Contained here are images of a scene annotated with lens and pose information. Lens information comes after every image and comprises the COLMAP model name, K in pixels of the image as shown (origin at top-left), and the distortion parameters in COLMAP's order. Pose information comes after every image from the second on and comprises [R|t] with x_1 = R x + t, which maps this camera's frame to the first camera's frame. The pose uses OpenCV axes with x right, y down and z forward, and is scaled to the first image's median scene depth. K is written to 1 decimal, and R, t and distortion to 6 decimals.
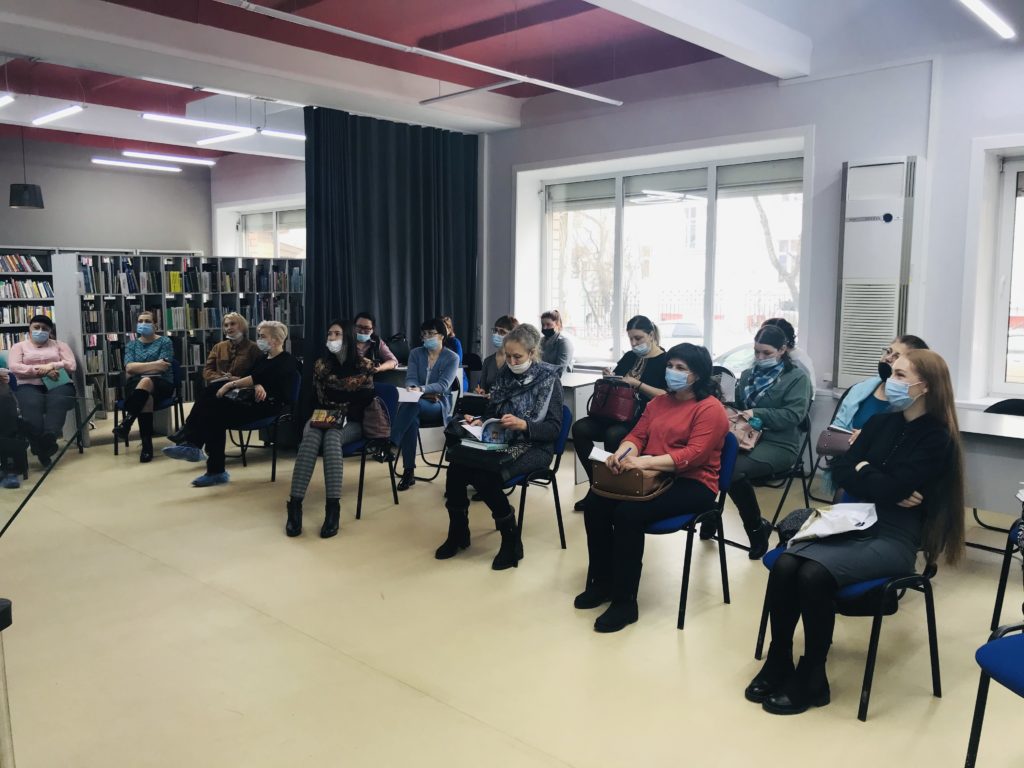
lens RADIAL K [[831.6, 0, 497.5], [0, 831.6, 384.2], [0, 0, 1]] dist [0.004162, 0.003478]
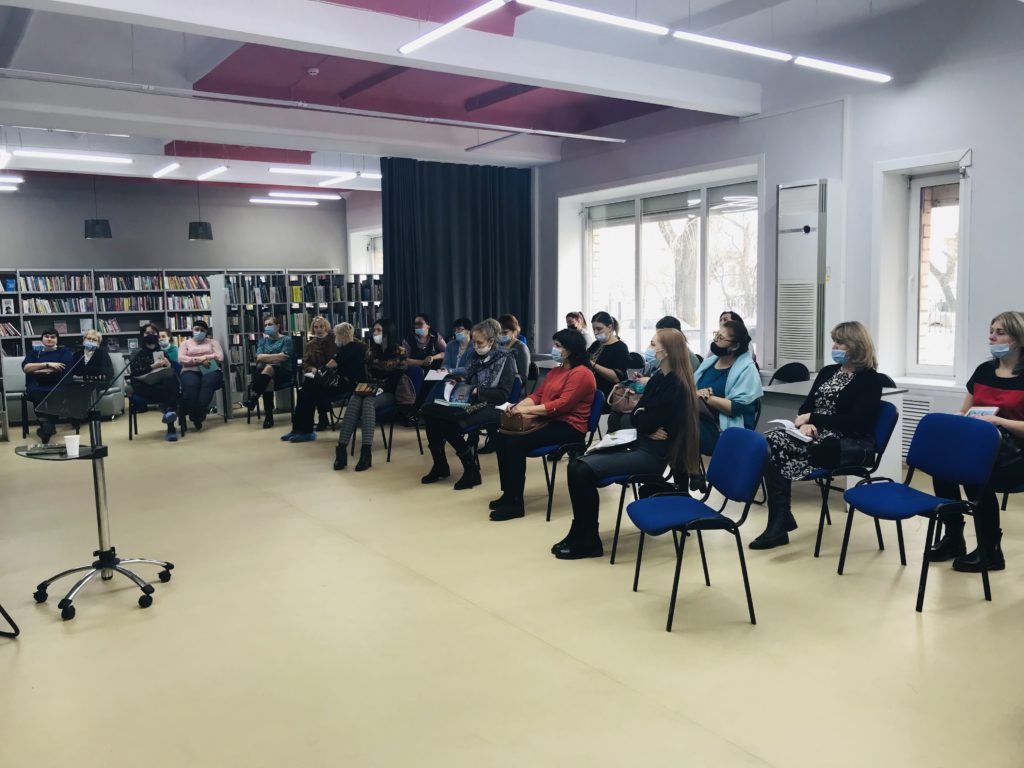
lens RADIAL K [[835.8, 0, 493.9], [0, 835.8, 378.0], [0, 0, 1]] dist [0.021295, -0.003633]
pose [[0.976142, 0.001151, -0.217129, 0.222368], [-0.004858, 0.999851, -0.016539, 0.032178], [0.217078, 0.017199, 0.976003, -0.234167]]
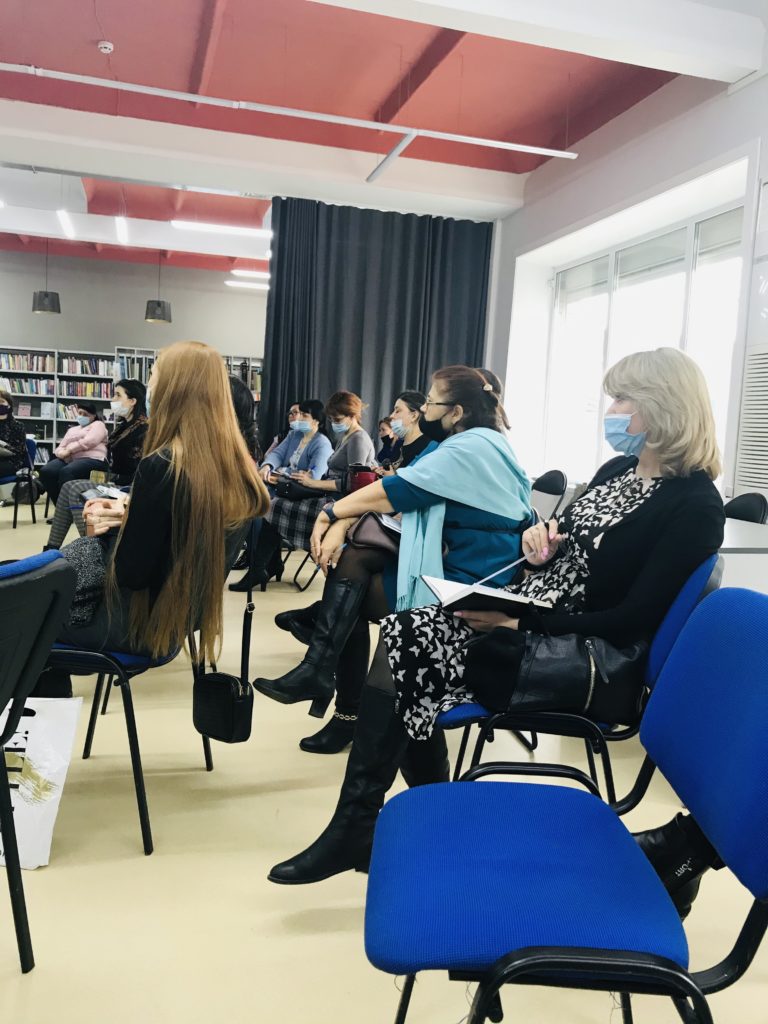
lens RADIAL K [[831.6, 0, 383.6], [0, 831.6, 486.6], [0, 0, 1]] dist [0.004162, 0.003478]
pose [[0.862669, 0.076650, -0.499928, 0.404549], [-0.109146, 0.993372, -0.036035, 0.034416], [0.493852, 0.085651, 0.865317, 0.220112]]
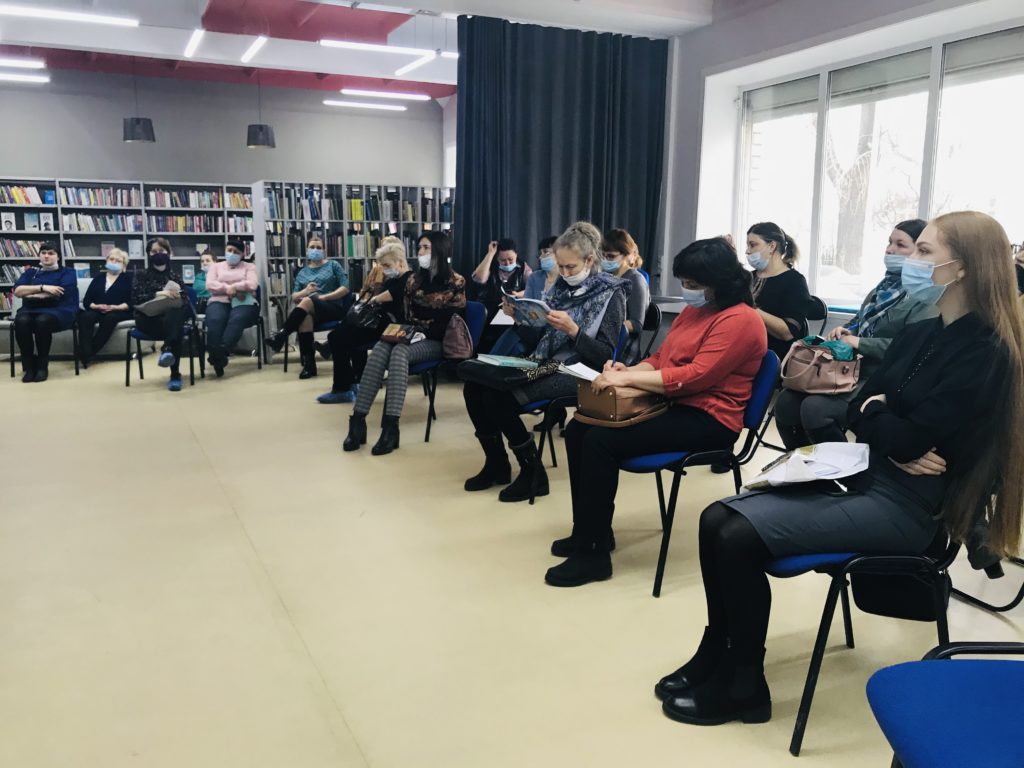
lens RADIAL K [[835.8, 0, 493.9], [0, 835.8, 378.0], [0, 0, 1]] dist [0.021295, -0.003633]
pose [[0.930210, 0.061722, -0.361800, 0.173635], [-0.048183, 0.997763, 0.046334, 0.030871], [0.363851, -0.025667, 0.931103, 0.111262]]
